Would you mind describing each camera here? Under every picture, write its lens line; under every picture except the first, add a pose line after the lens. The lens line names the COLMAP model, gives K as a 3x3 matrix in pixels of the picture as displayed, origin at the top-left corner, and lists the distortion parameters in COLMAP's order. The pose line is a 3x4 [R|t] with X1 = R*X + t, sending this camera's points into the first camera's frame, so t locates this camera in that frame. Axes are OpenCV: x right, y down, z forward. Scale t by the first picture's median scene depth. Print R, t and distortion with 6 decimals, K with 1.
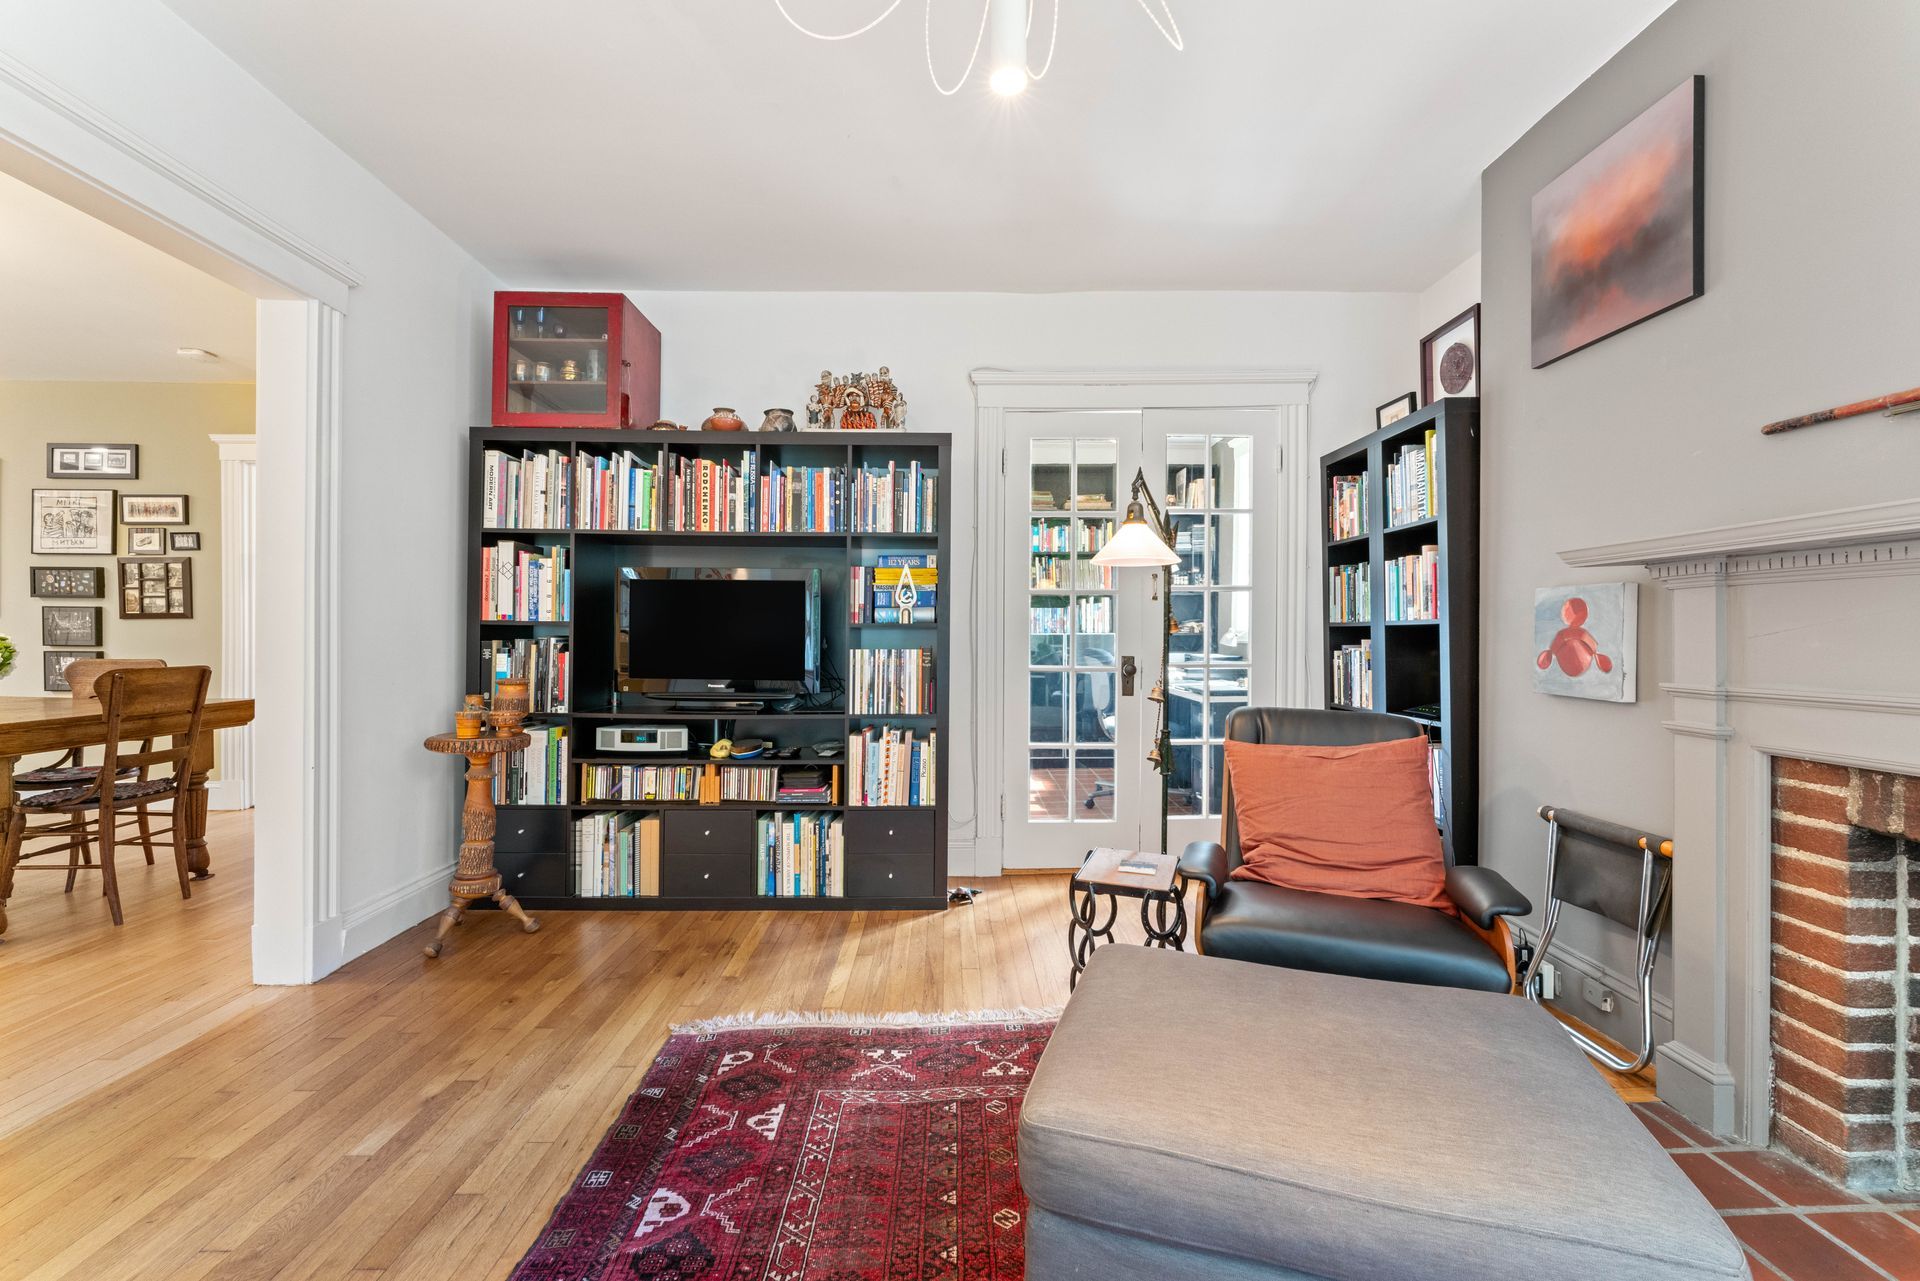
lens RADIAL K [[780.7, 0, 965.3], [0, 780.7, 638.2], [0, 0, 1]] dist [-0.008544, 0.001779]
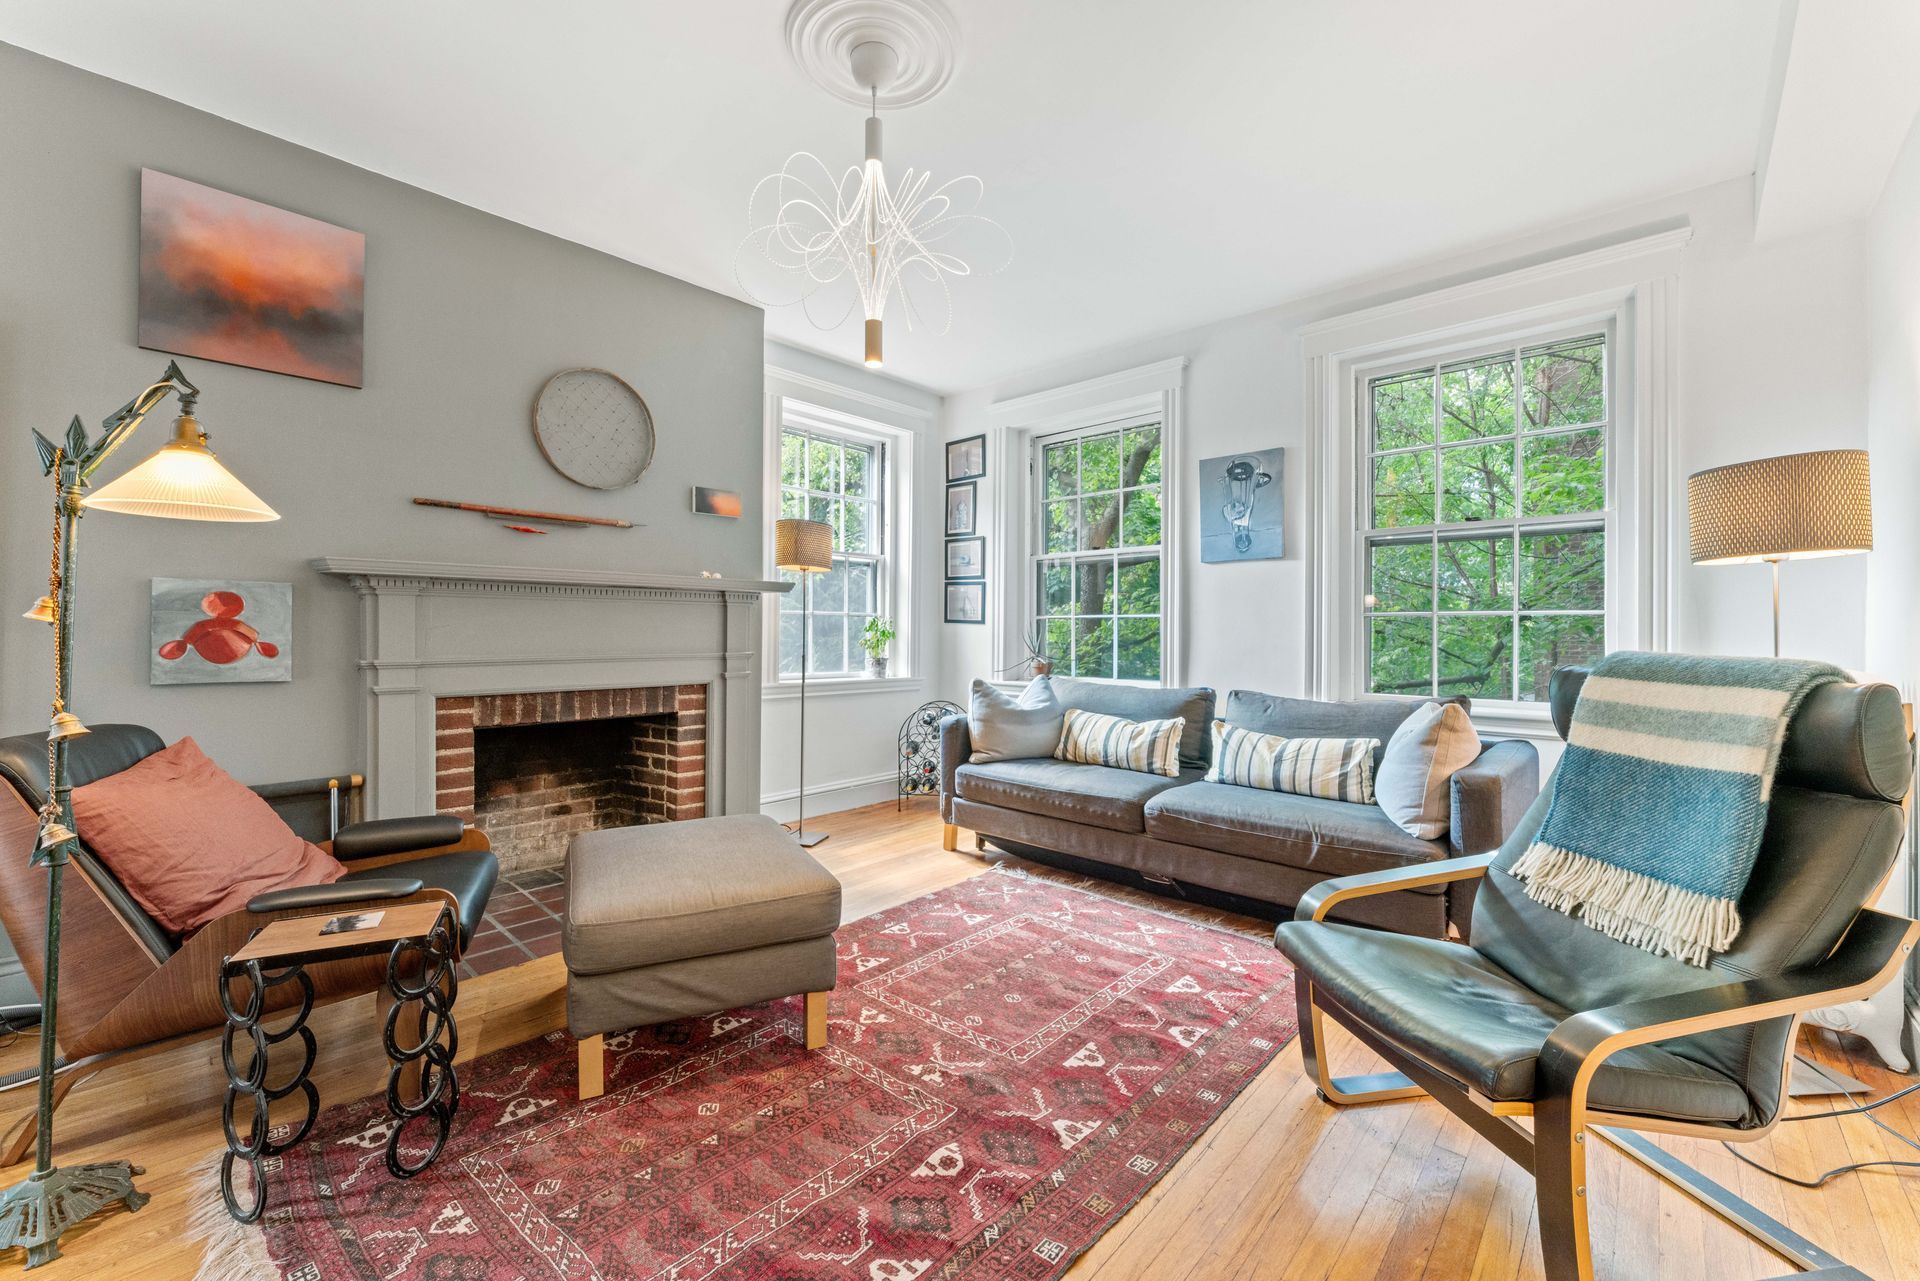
lens RADIAL K [[780.7, 0, 963.2], [0, 780.7, 628.2], [0, 0, 1]] dist [-0.008544, 0.001779]
pose [[-0.728360, -0.002288, 0.685191, -0.493249], [-0.003842, 0.999992, -0.000745, -0.002356], [-0.685184, -0.003175, -0.728363, 0.745774]]
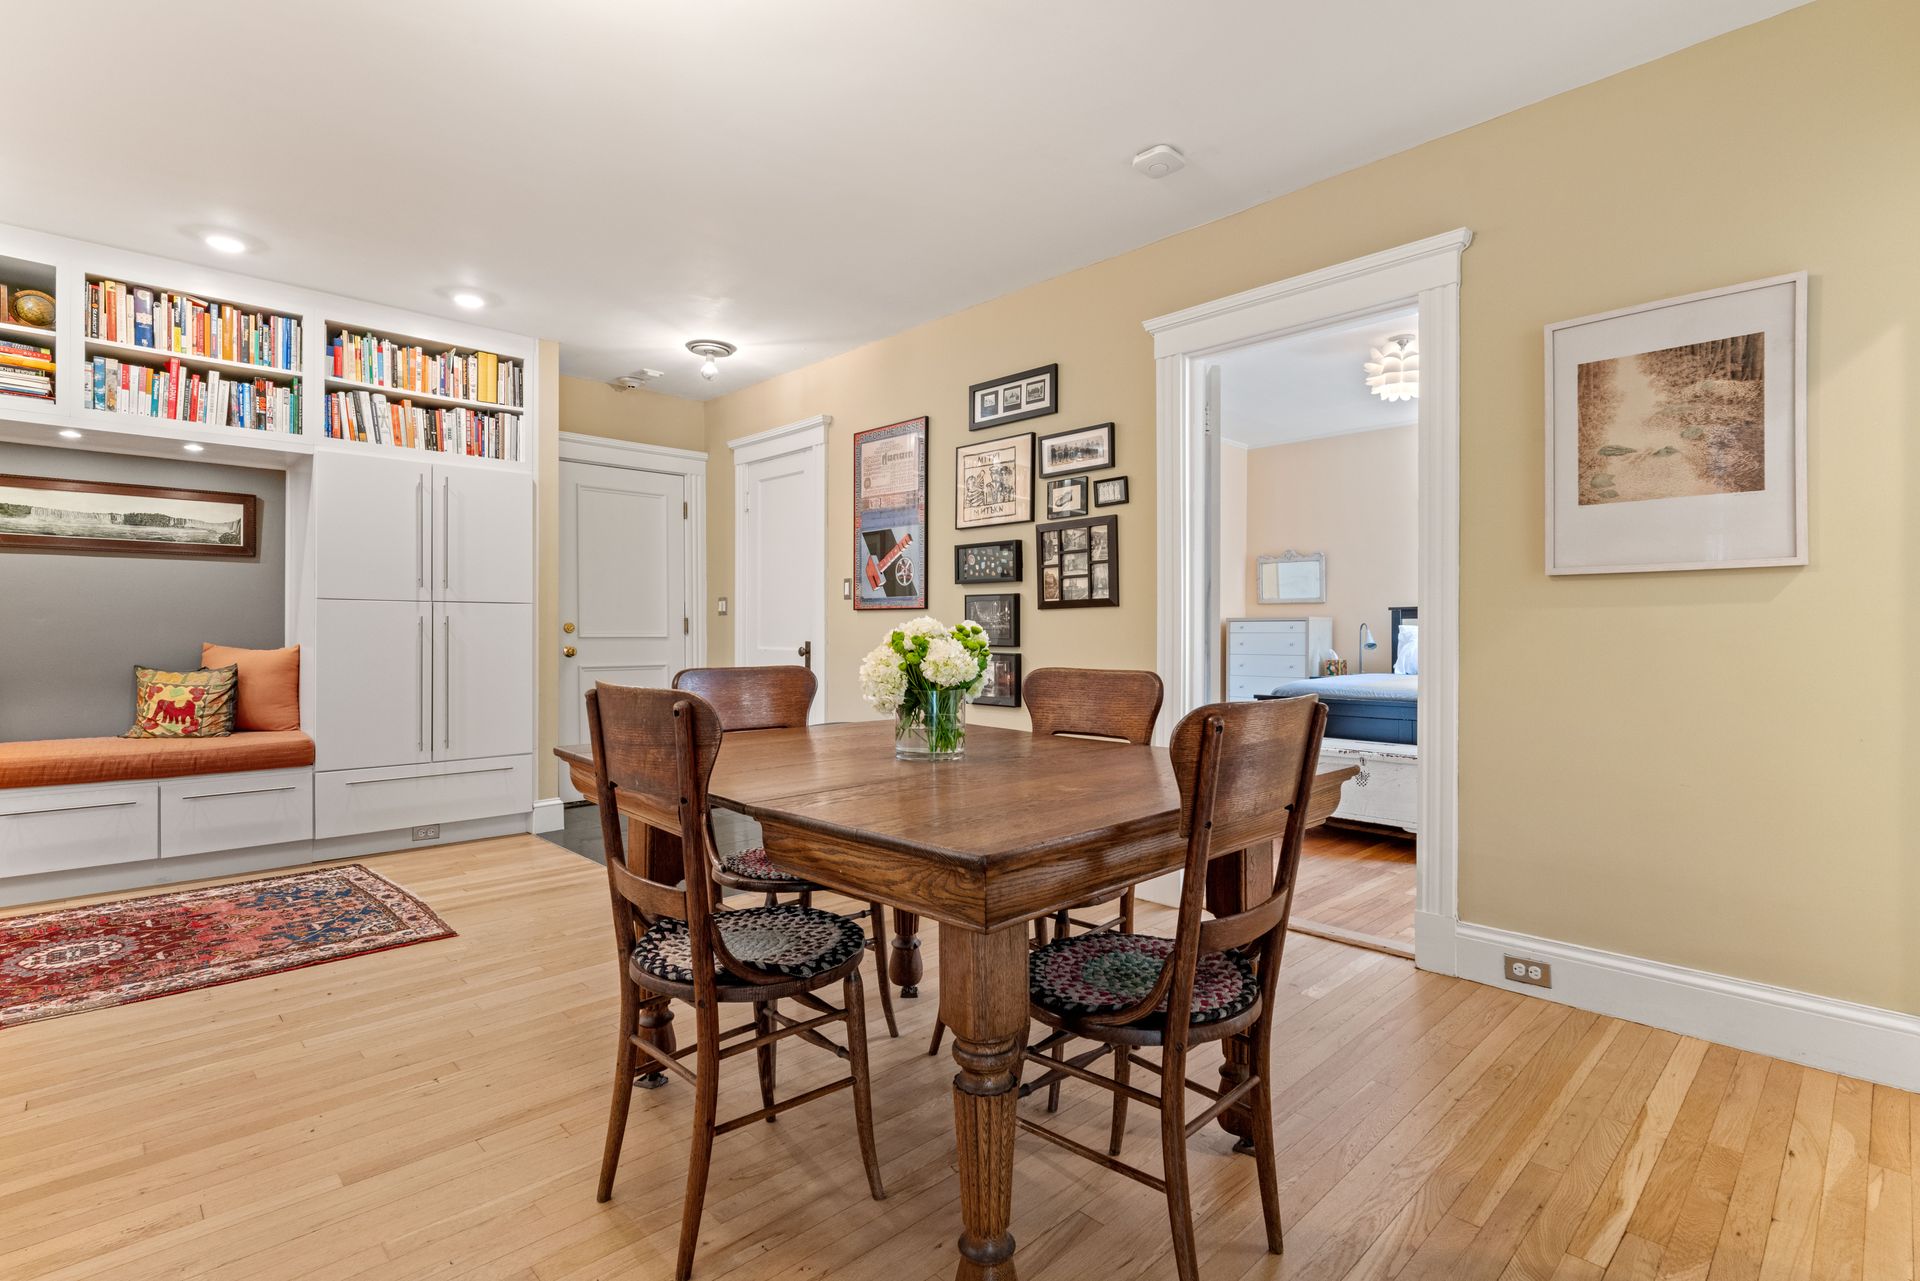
lens RADIAL K [[897.5, 0, 953.2], [0, 897.5, 636.2], [0, 0, 1]] dist [-0.001400, -0.000152]
pose [[0.676763, -0.002996, -0.736195, -0.772057], [-0.000941, 0.999987, -0.004935, 0.006718], [0.736201, 0.004032, 0.676751, 0.546482]]
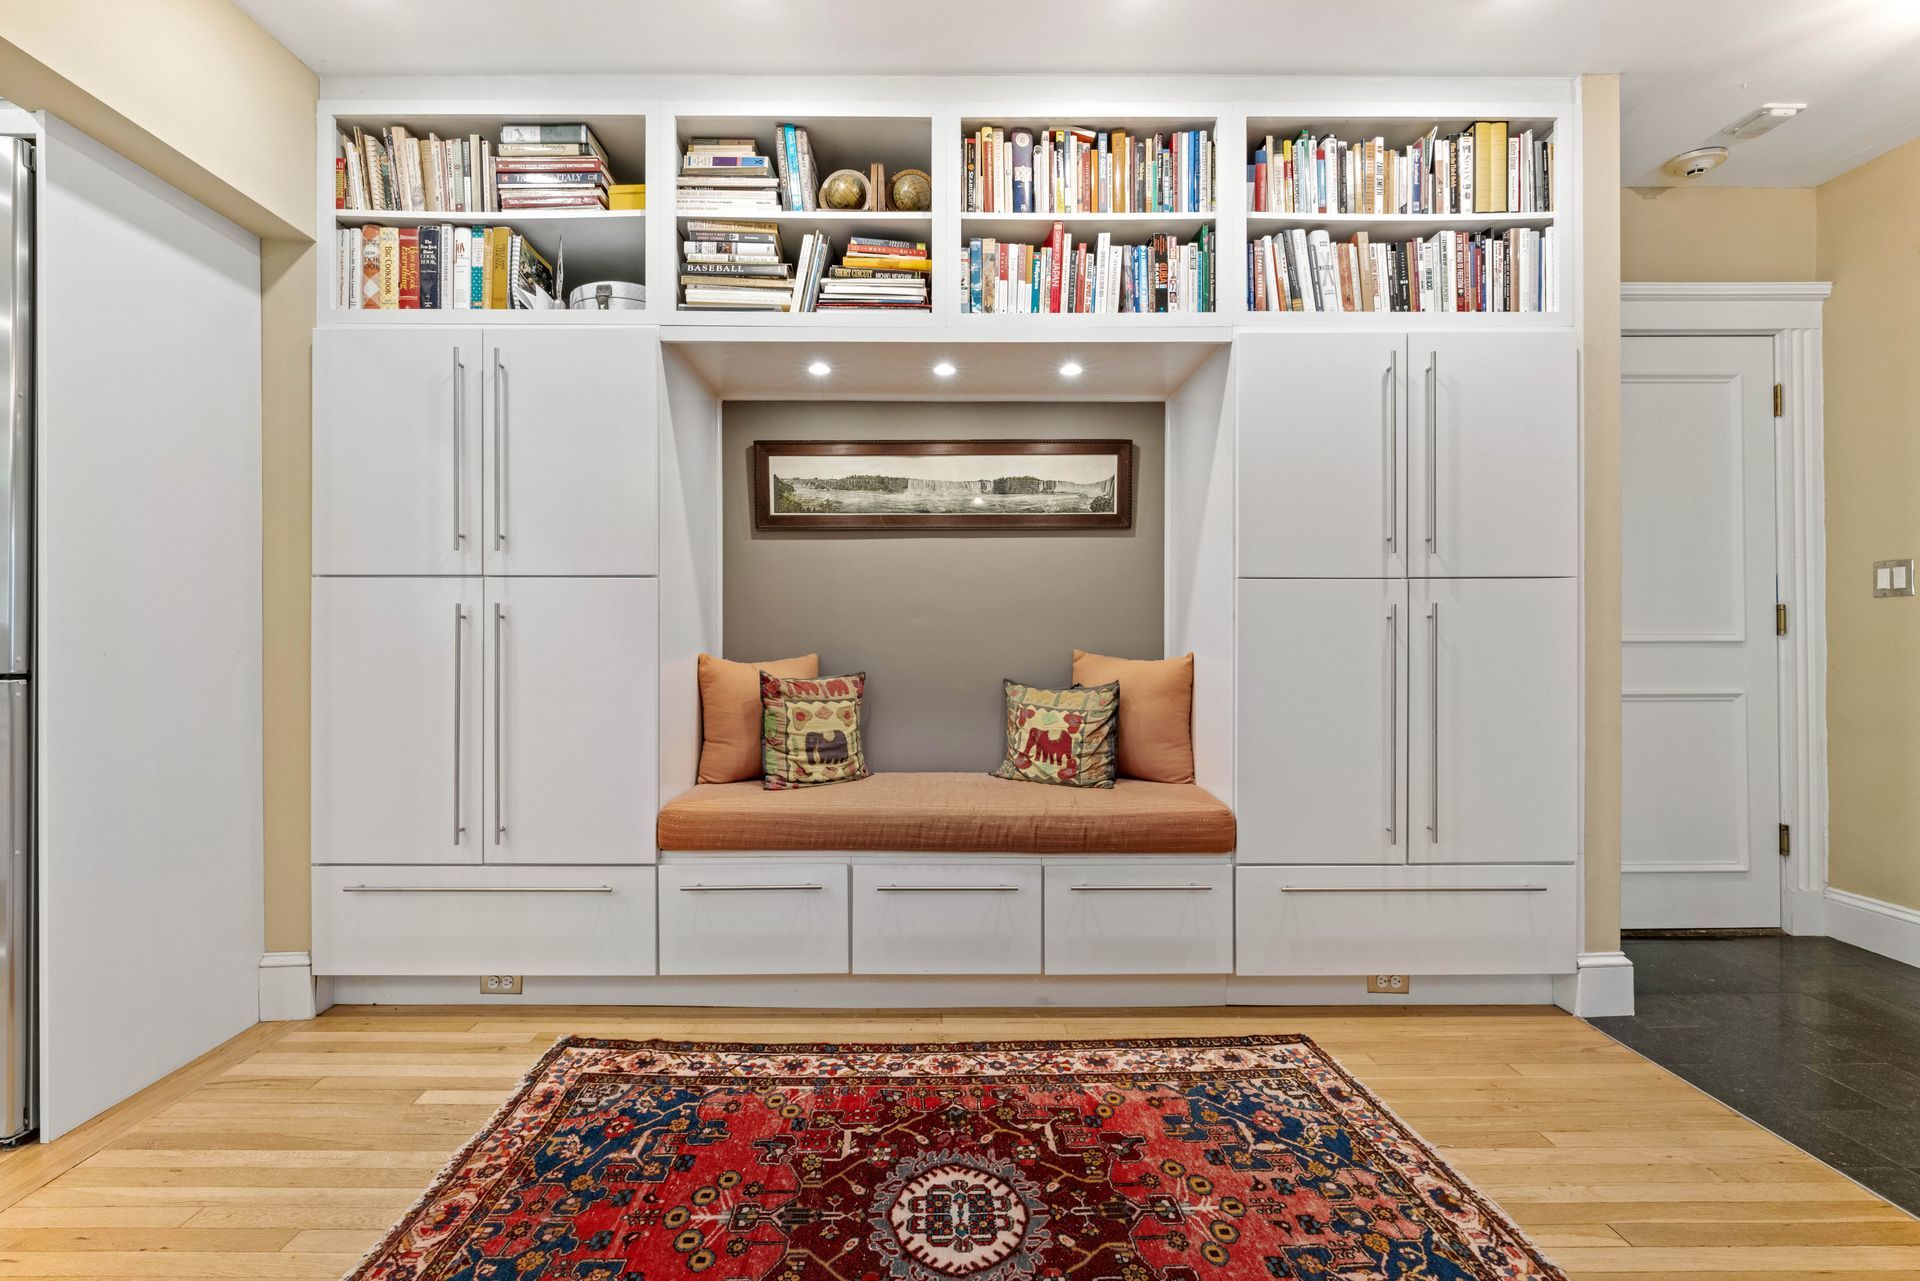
lens RADIAL K [[897.5, 0, 960.4], [0, 897.5, 636.6], [0, 0, 1]] dist [-0.001400, -0.000152]
pose [[0.000427, -0.007744, -0.999970, -1.569896], [-0.002794, 0.999966, -0.007745, 0.004758], [0.999996, 0.002798, 0.000406, 0.502951]]
